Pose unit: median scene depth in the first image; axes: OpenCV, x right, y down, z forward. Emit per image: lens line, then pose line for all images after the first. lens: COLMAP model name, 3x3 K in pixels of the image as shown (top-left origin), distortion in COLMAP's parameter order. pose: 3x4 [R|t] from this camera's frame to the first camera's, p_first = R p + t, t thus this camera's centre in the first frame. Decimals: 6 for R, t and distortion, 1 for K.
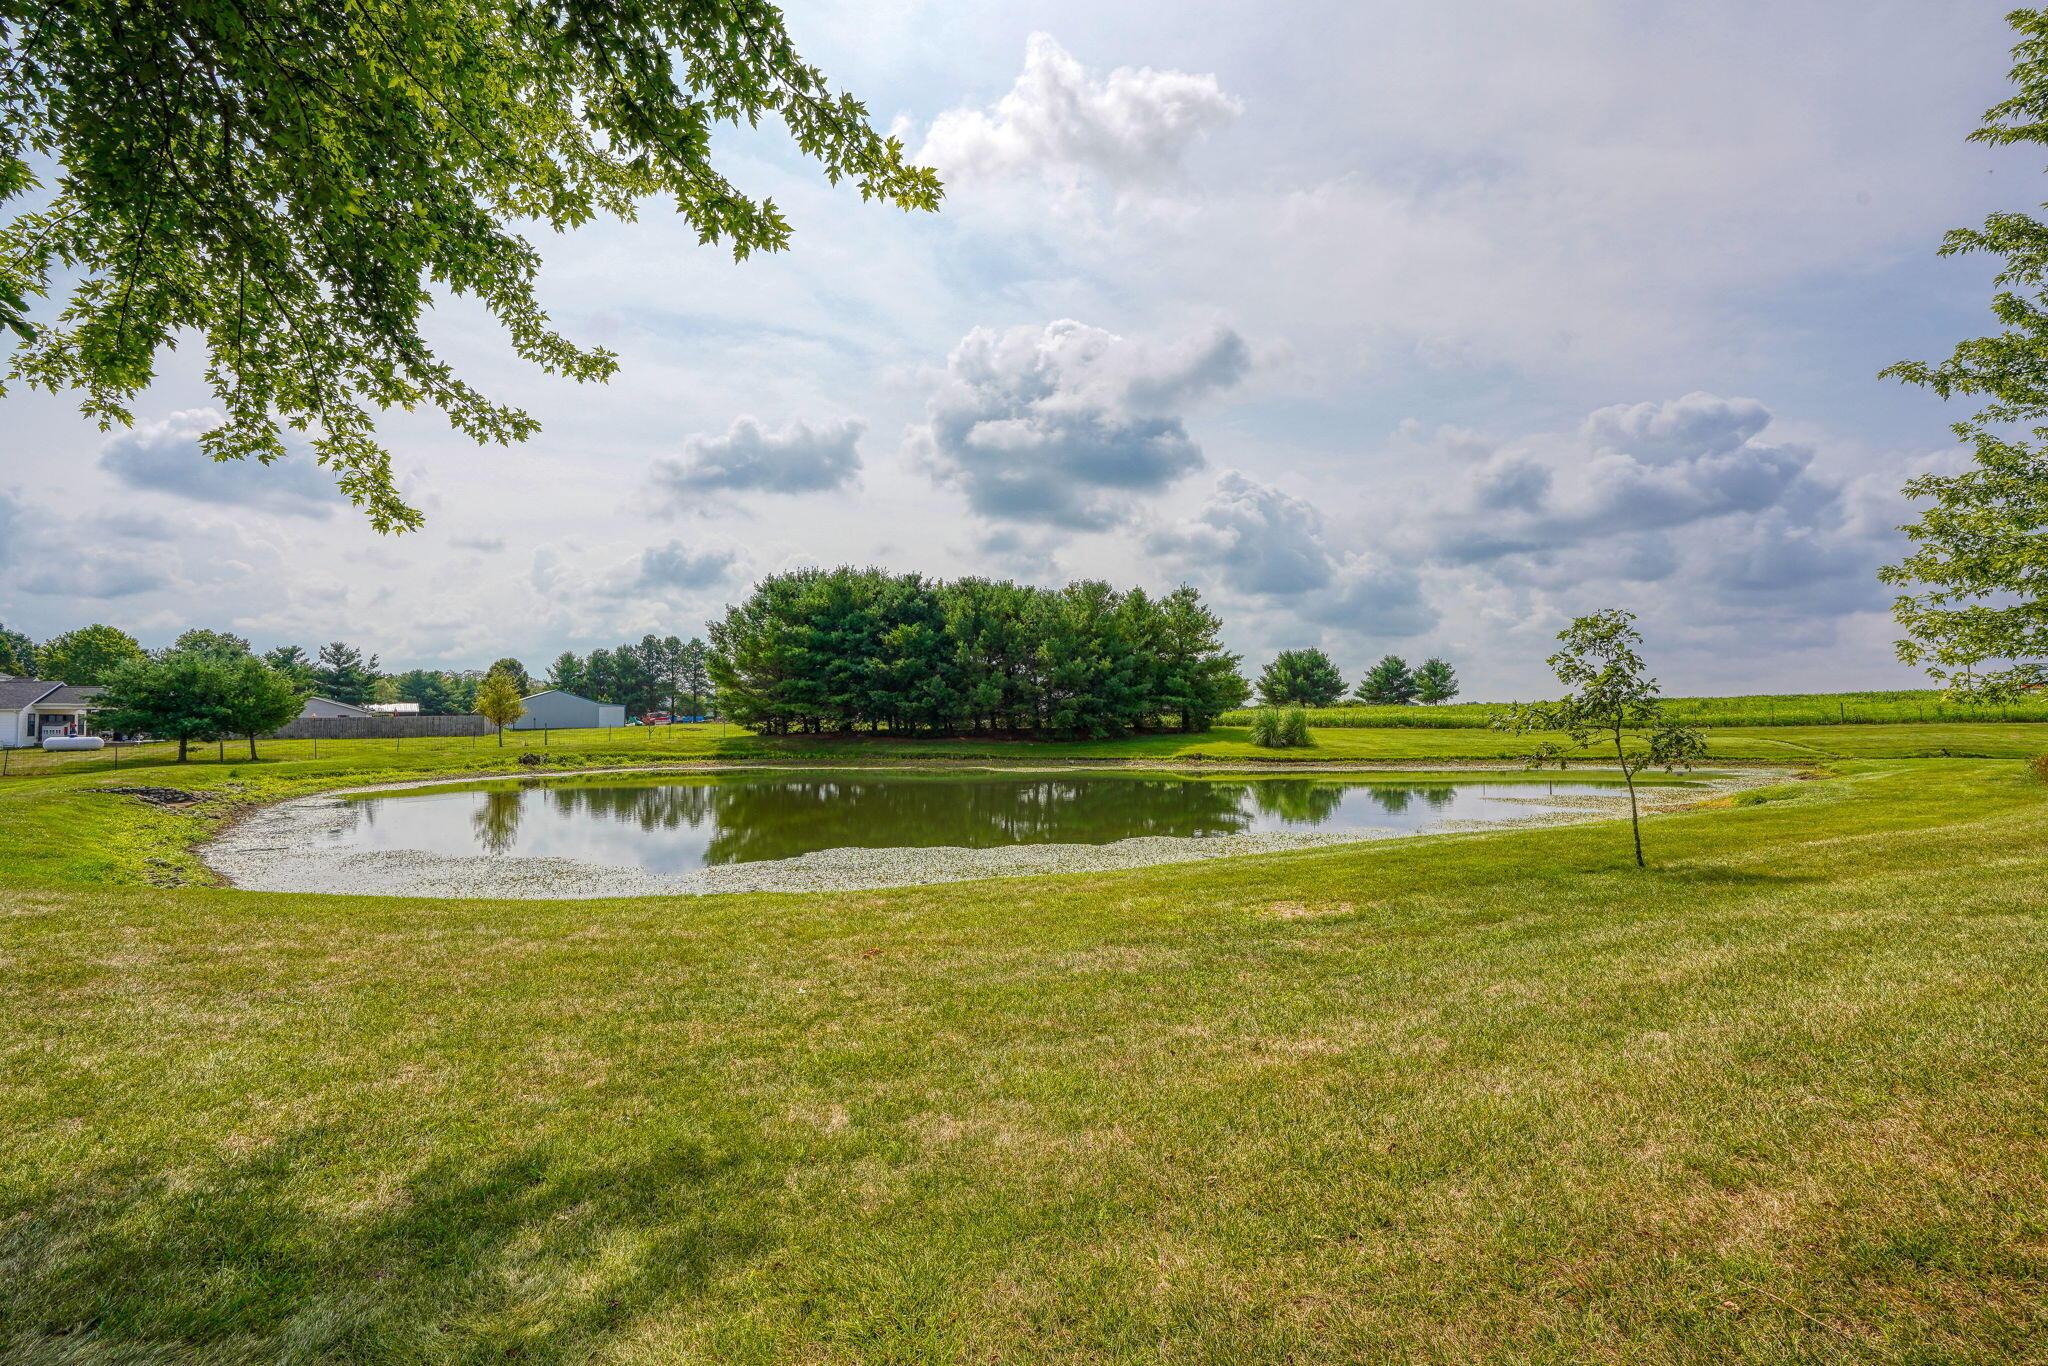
lens RADIAL K [[980.6, 0, 1020.2], [0, 980.6, 719.5], [0, 0, 1]] dist [-0.006168, -0.000231]
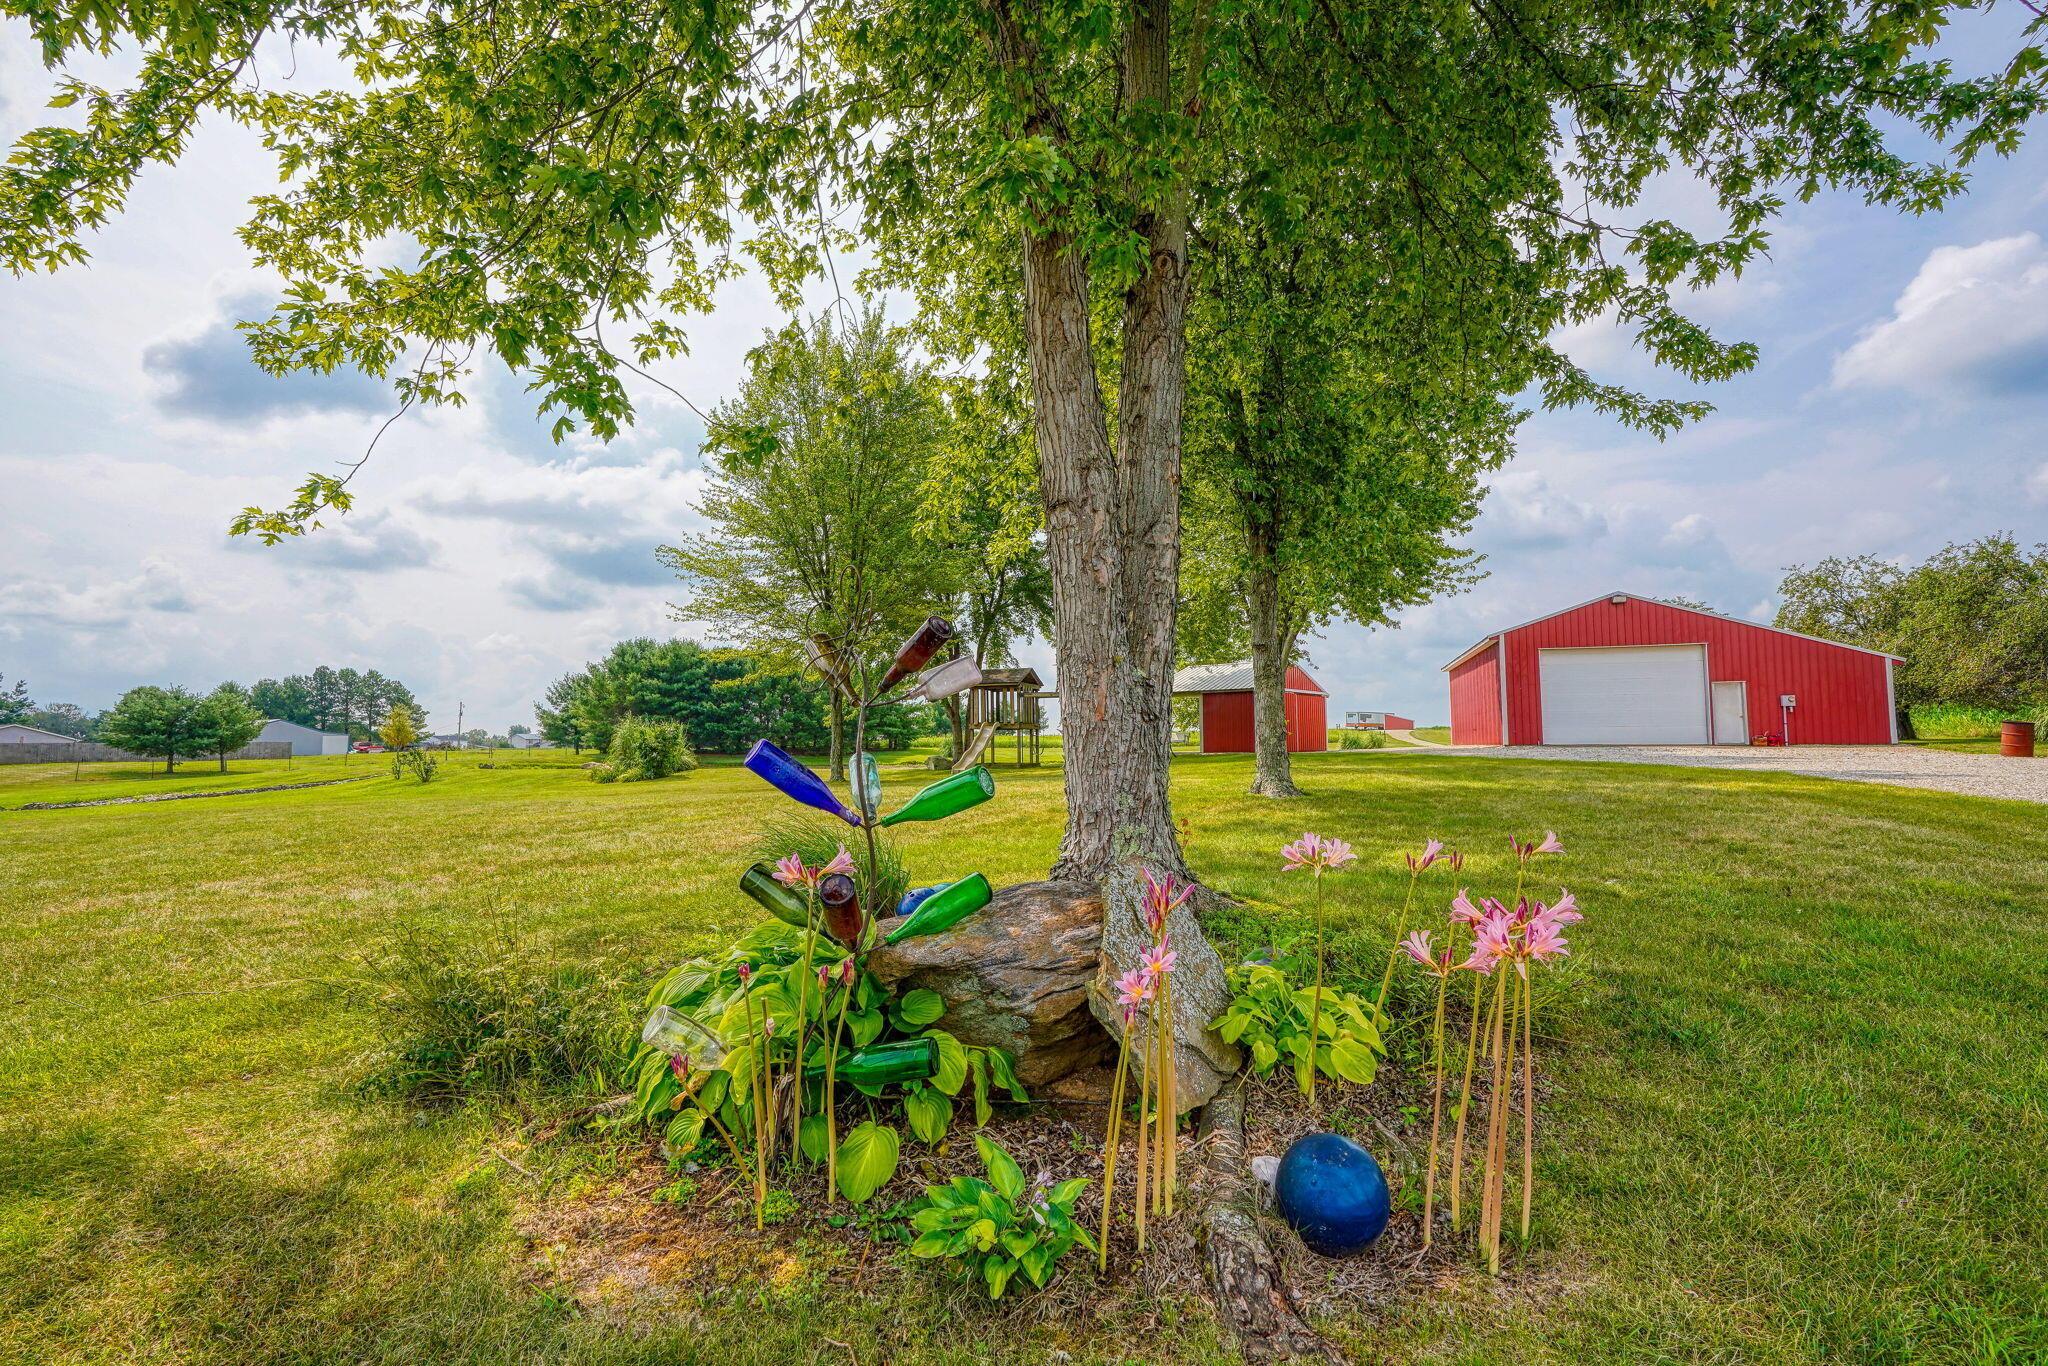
lens RADIAL K [[980.6, 0, 1020.2], [0, 980.6, 719.5], [0, 0, 1]] dist [-0.006168, -0.000231]
pose [[0.919535, 0.006889, 0.392949, -0.294060], [0.006218, 0.999466, -0.032074, 0.017577], [-0.392960, 0.031936, 0.919001, -0.596543]]
